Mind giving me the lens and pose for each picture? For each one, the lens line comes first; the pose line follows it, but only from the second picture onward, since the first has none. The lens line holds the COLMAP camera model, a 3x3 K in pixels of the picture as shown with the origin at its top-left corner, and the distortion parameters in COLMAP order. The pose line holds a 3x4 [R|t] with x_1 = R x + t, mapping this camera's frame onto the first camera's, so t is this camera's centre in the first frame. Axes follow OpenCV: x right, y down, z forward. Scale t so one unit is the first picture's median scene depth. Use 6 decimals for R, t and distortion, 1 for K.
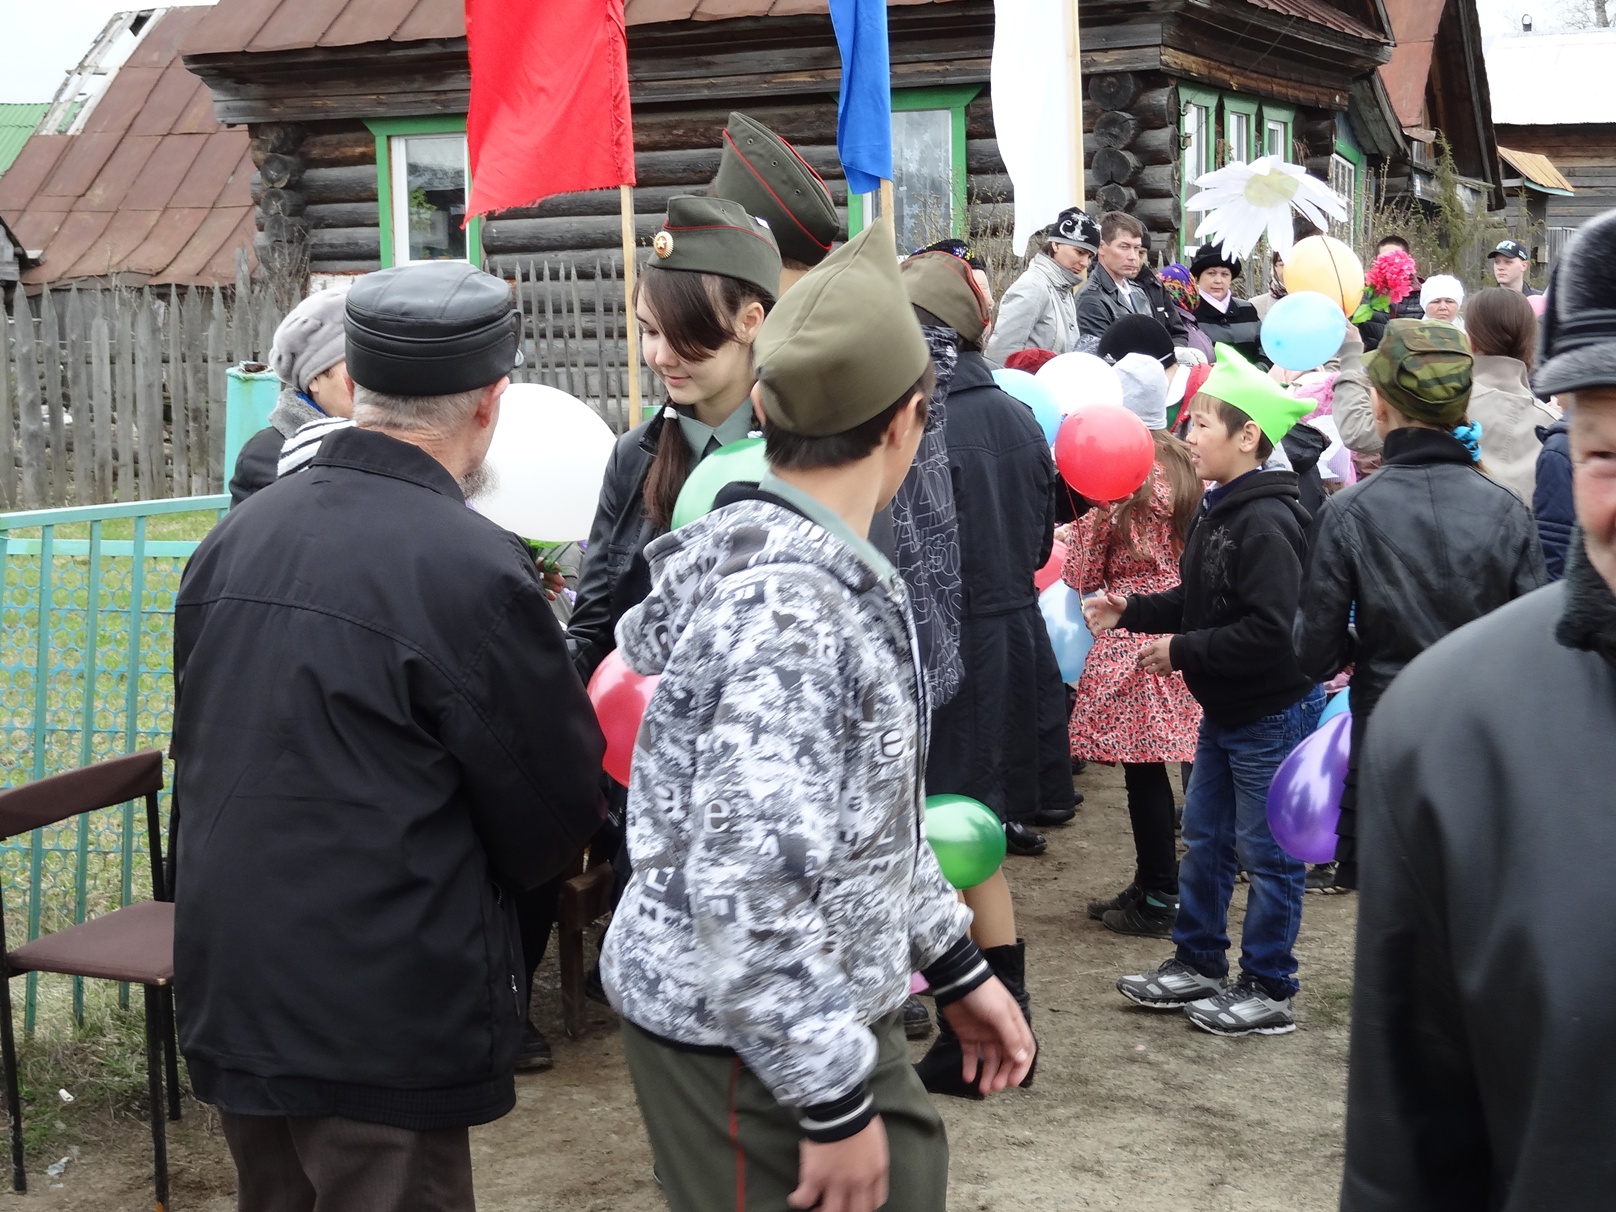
lens RADIAL K [[2711.2, 0, 818.4], [0, 2711.2, 606.8], [0, 0, 1]] dist [0.013829, 0.000000]
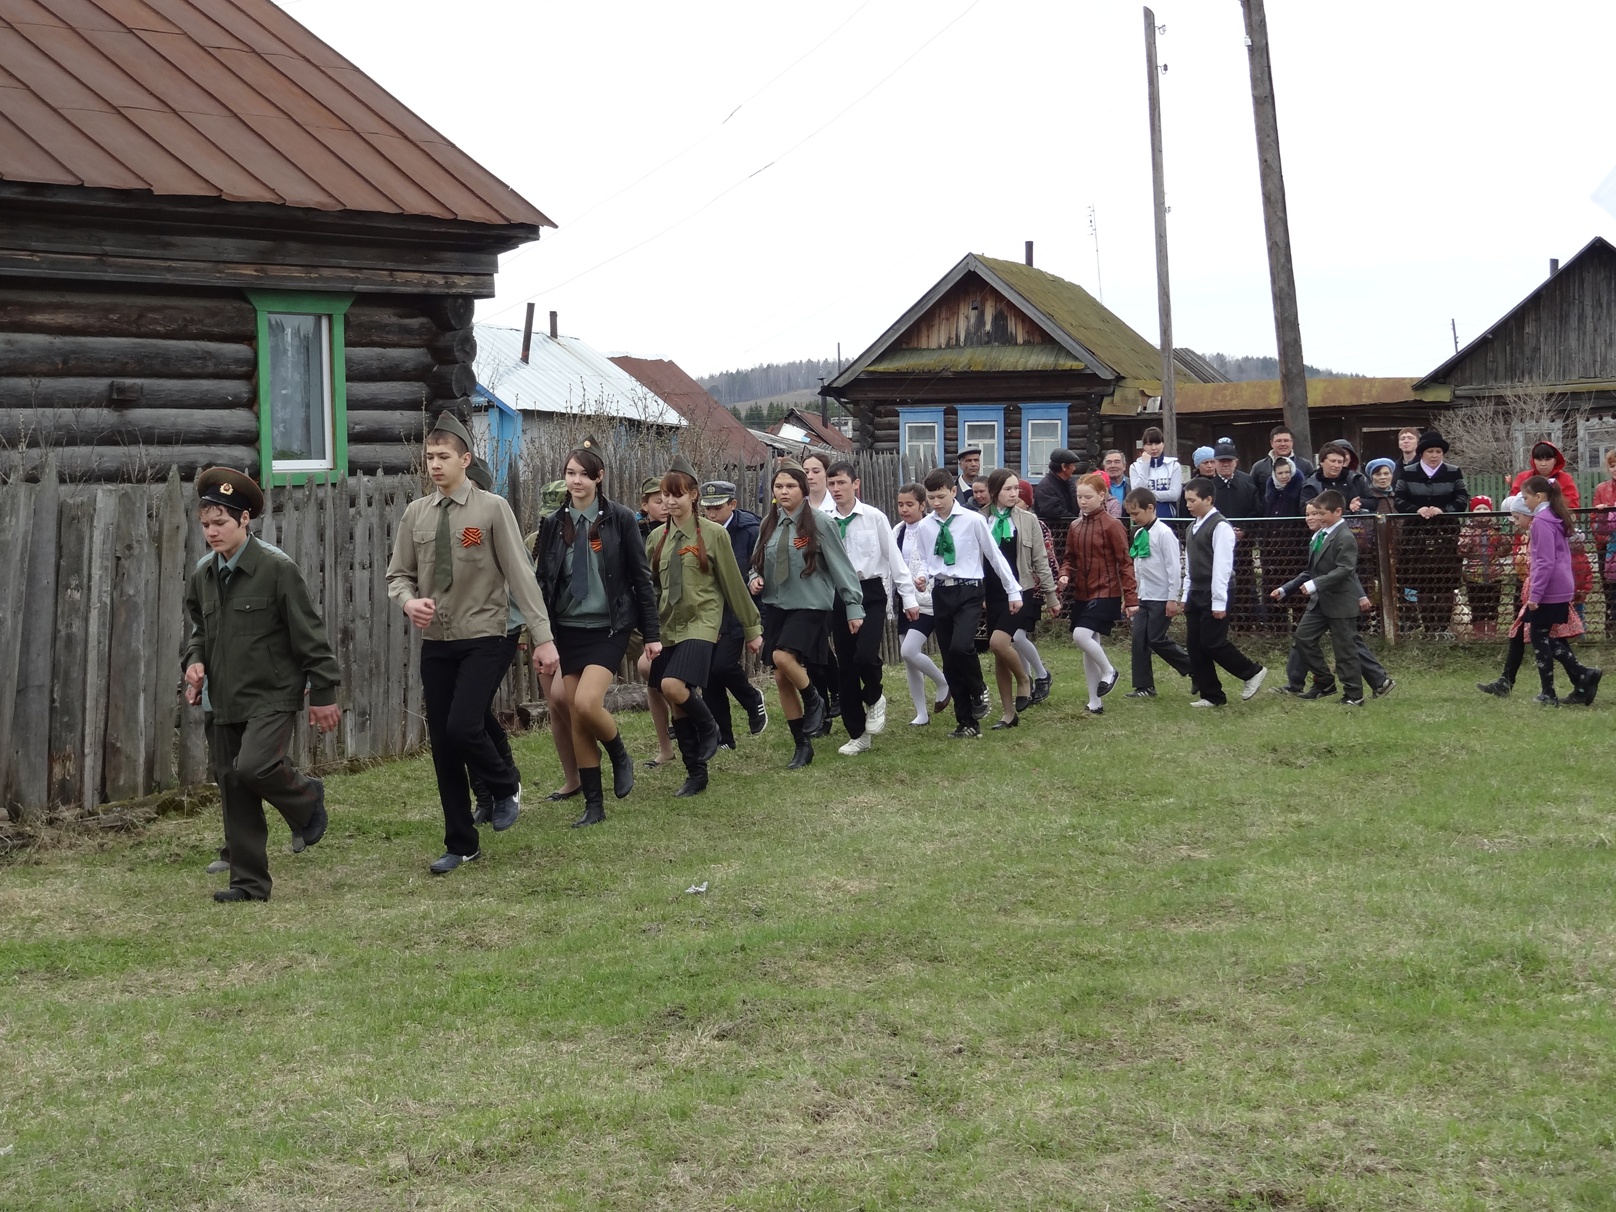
lens RADIAL K [[2711.2, 0, 815.3], [0, 2711.2, 610.9], [0, 0, 1]] dist [0.013829, 0.000000]
pose [[0.196928, -0.032893, 0.979866, -0.868025], [0.143258, 0.989675, 0.004431, -0.052589], [-0.969895, 0.139501, 0.199607, 0.619142]]
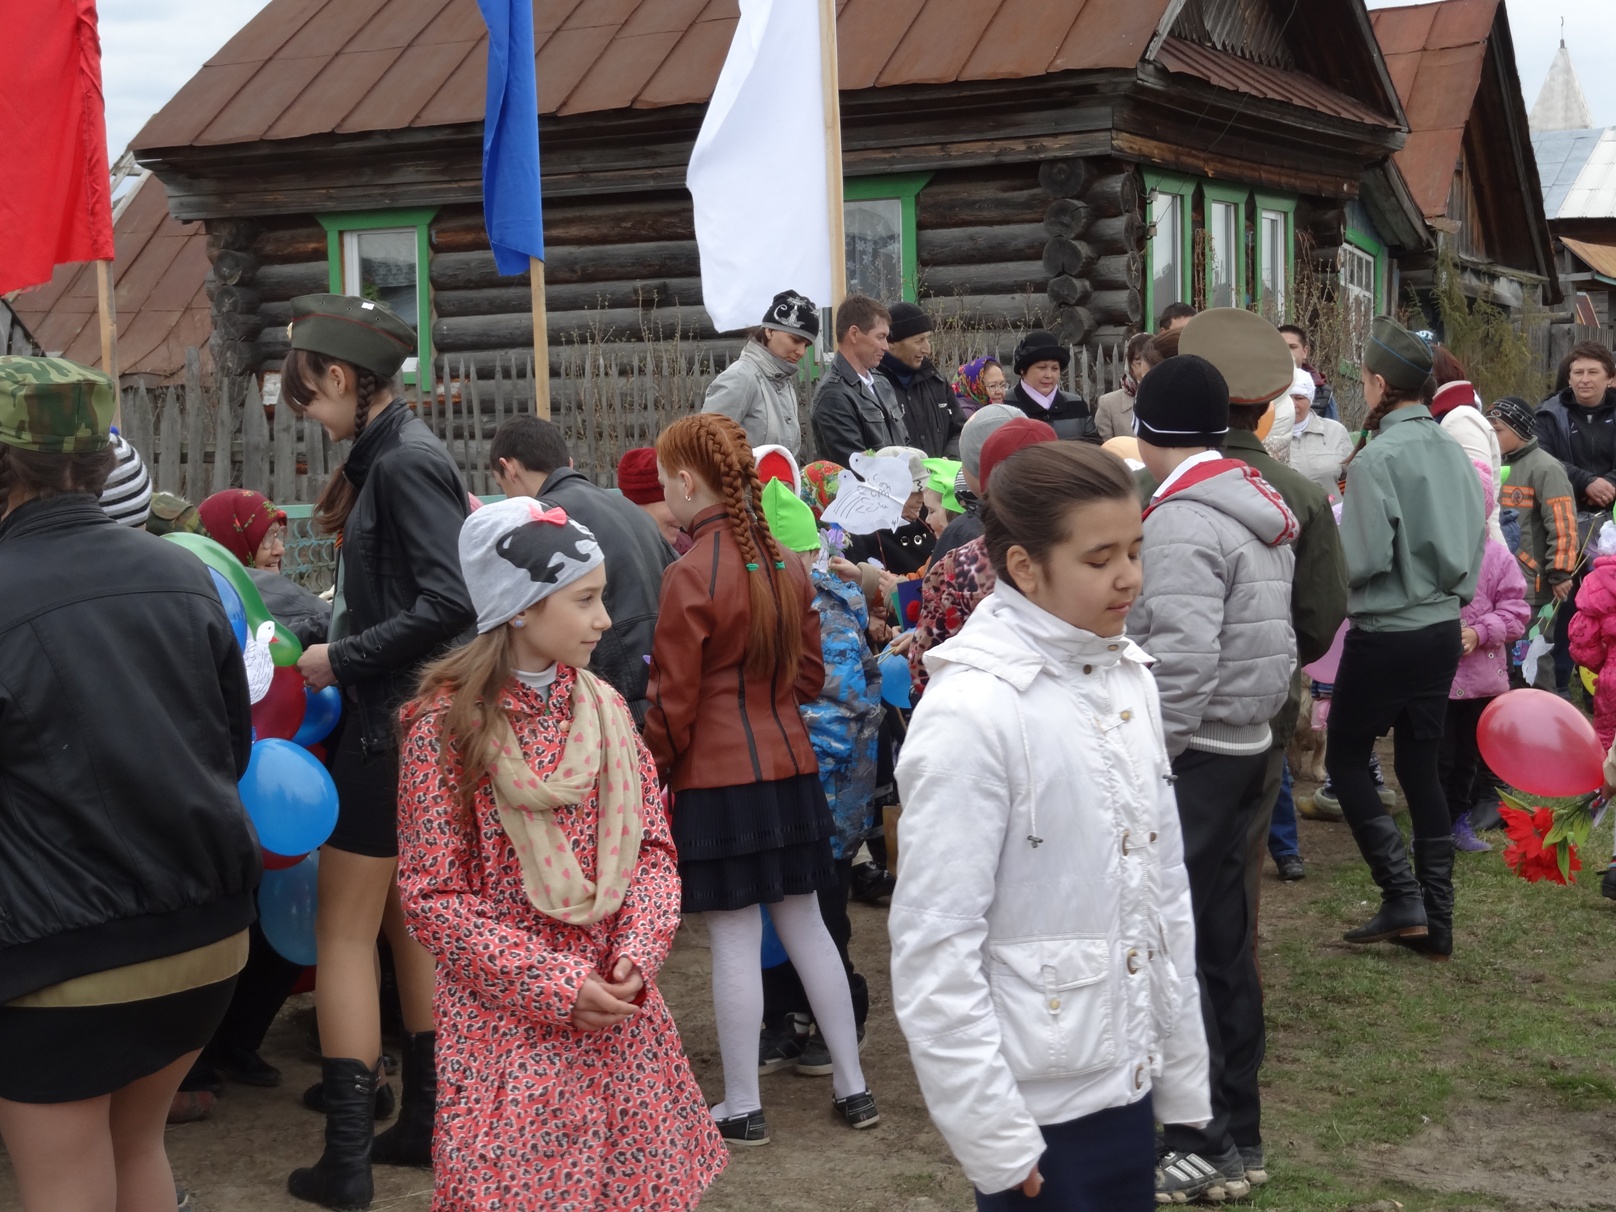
lens RADIAL K [[2711.2, 0, 855.5], [0, 2711.2, 570.3], [0, 0, 1]] dist [0.013829, 0.000000]
pose [[0.998081, 0.001816, -0.061903, 0.088494], [-0.004995, 0.998674, -0.051238, -0.004444], [0.061728, 0.051448, 0.996766, 0.056491]]
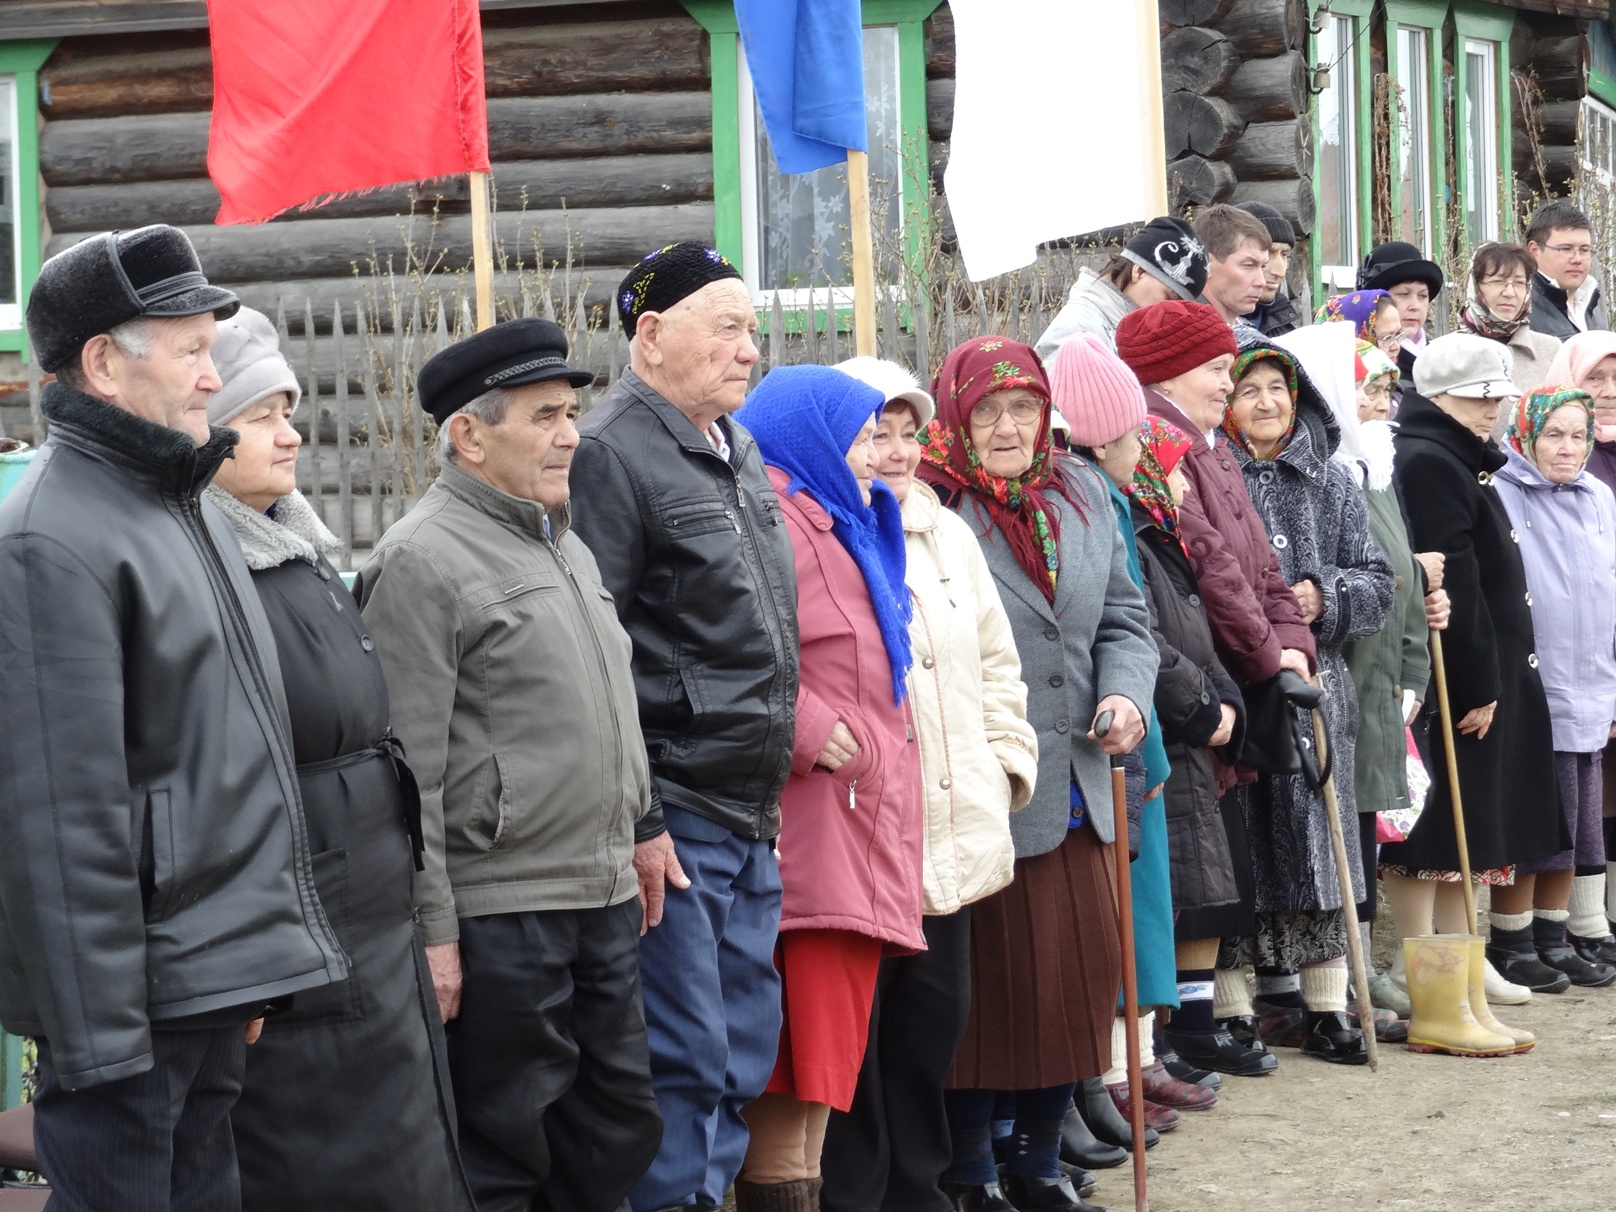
lens RADIAL K [[5462.5, 0, 802.0], [0, 5462.5, 606.8], [0, 0, 1]] dist [0.047950, 0.000000]
pose [[0.999074, -0.013975, 0.040700, -0.017367], [0.016856, 0.997310, -0.071332, 0.014352], [-0.039593, 0.071952, 0.996622, -0.103488]]
